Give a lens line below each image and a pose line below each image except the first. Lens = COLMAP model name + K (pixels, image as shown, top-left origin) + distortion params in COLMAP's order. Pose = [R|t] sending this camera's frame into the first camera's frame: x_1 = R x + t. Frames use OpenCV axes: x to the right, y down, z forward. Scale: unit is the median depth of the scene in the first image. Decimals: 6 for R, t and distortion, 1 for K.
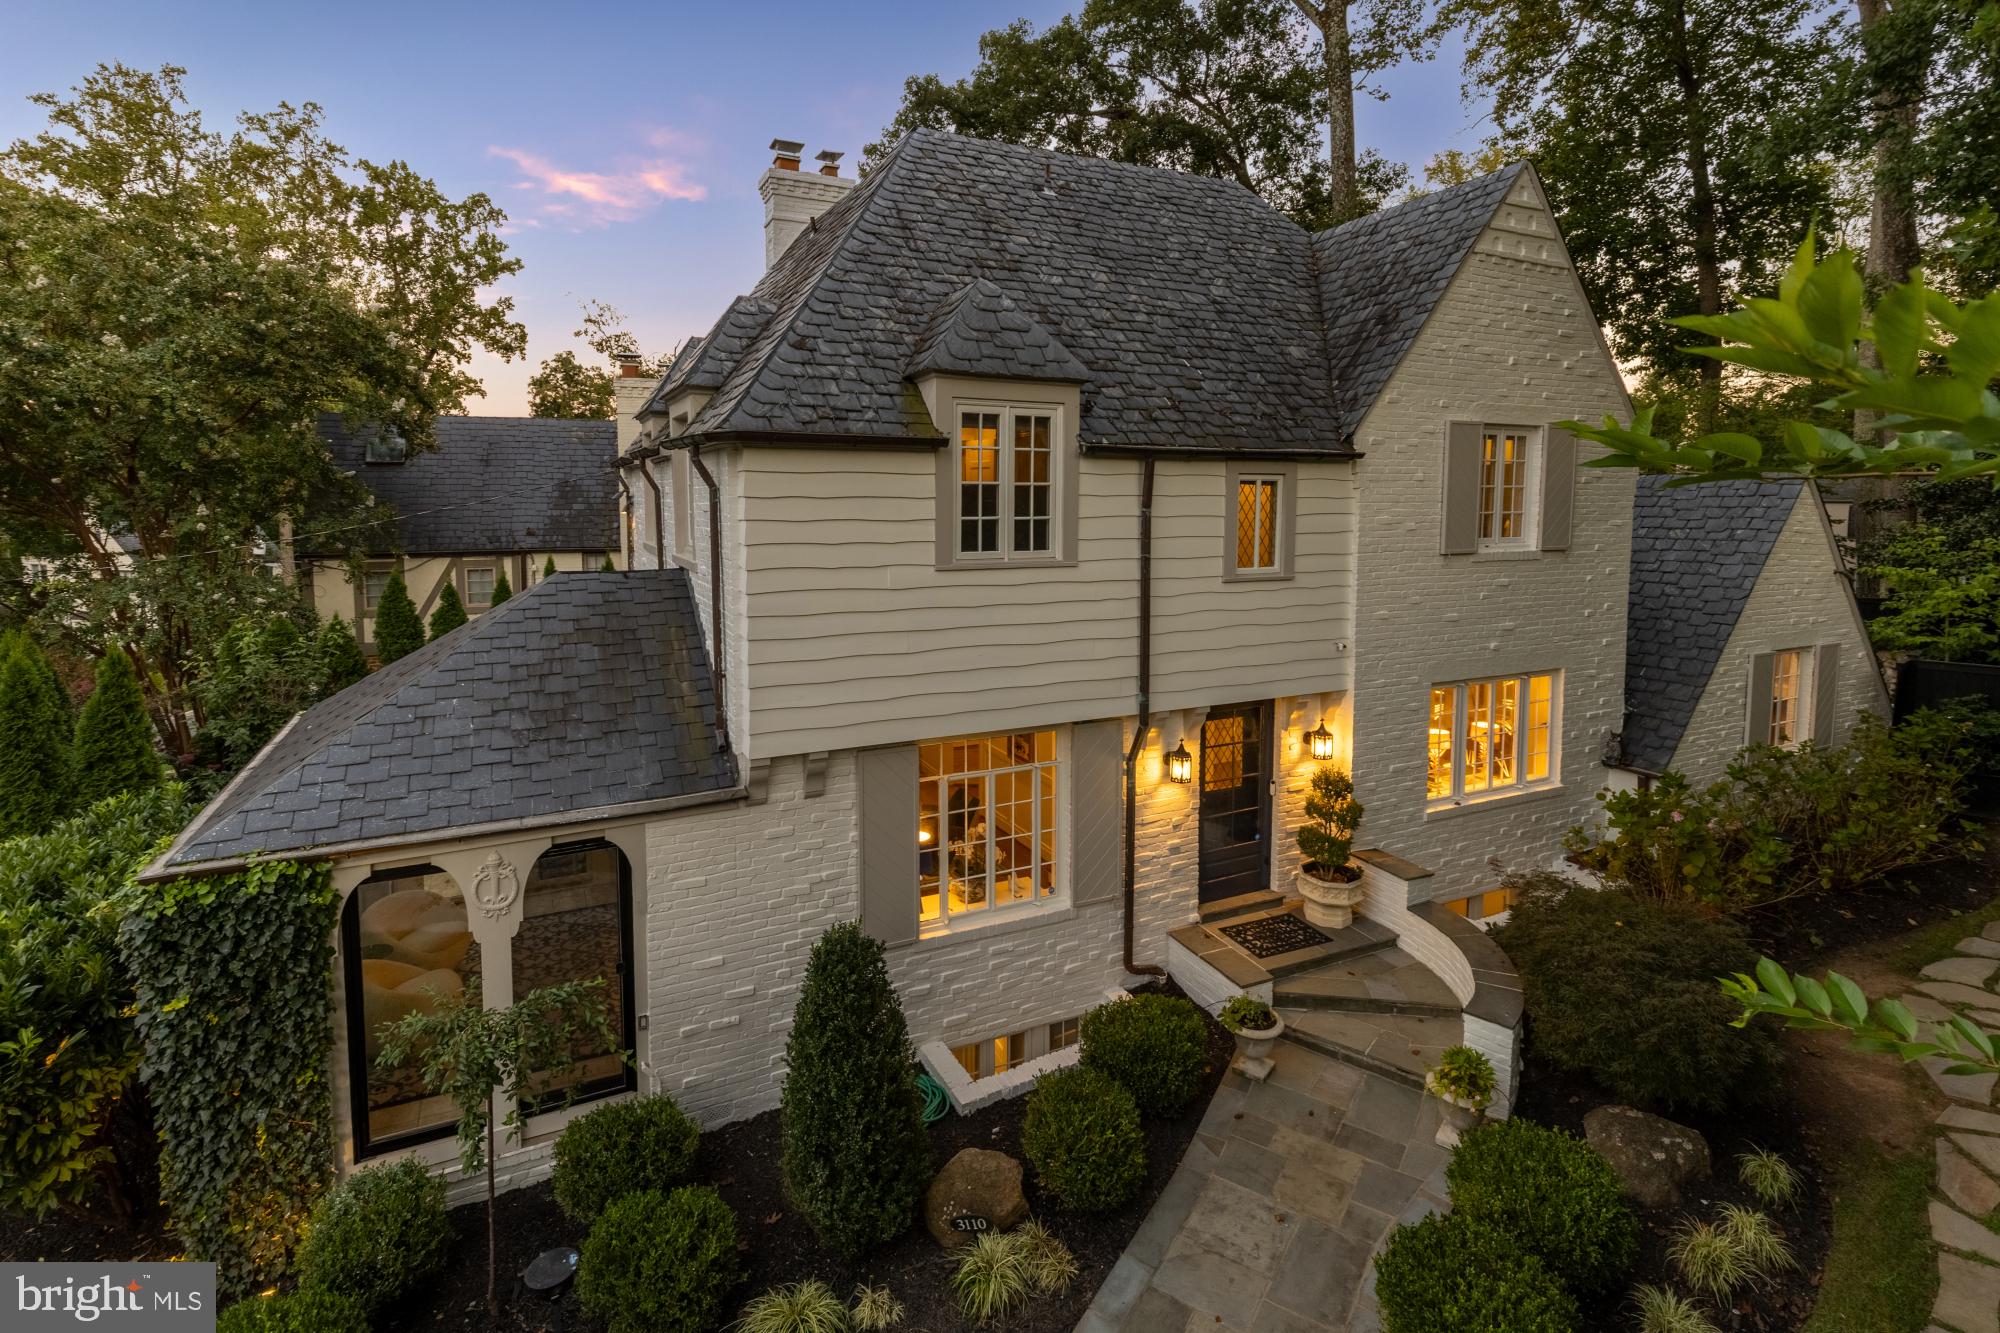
lens RADIAL K [[903.9, 0, 994.3], [0, 903.9, 663.0], [0, 0, 1]] dist [0.001106, -0.000083]
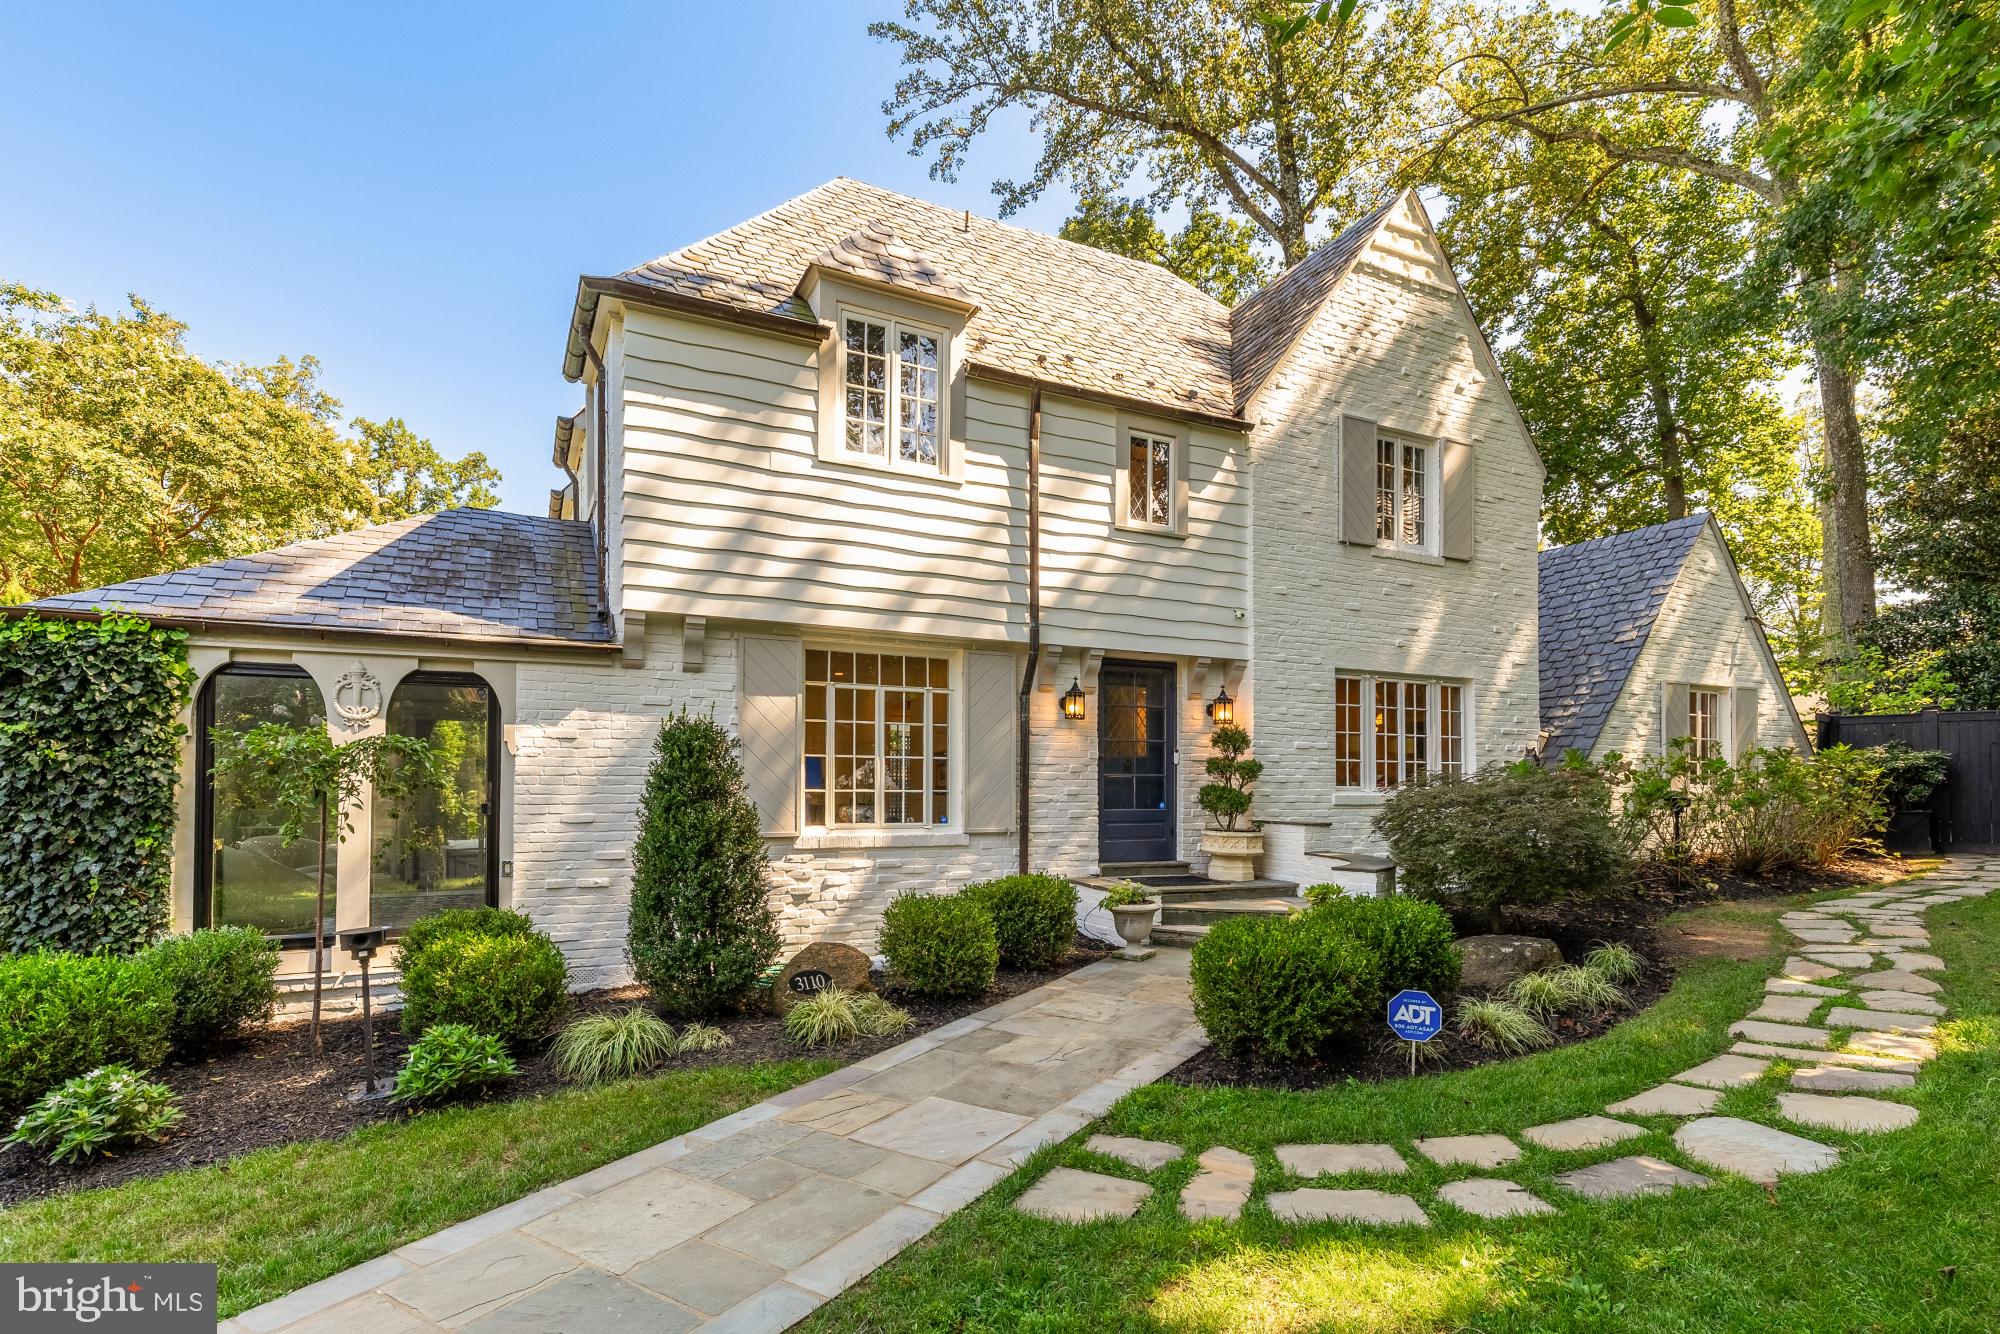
lens RADIAL K [[931.6, 0, 986.1], [0, 931.6, 797.7], [0, 0, 1]] dist [-0.000516, 0.000261]
pose [[0.999932, 0.004846, 0.010643, 0.093775], [-0.003780, 0.995177, -0.098018, 0.308354], [-0.011066, 0.097971, 0.995128, -0.022126]]
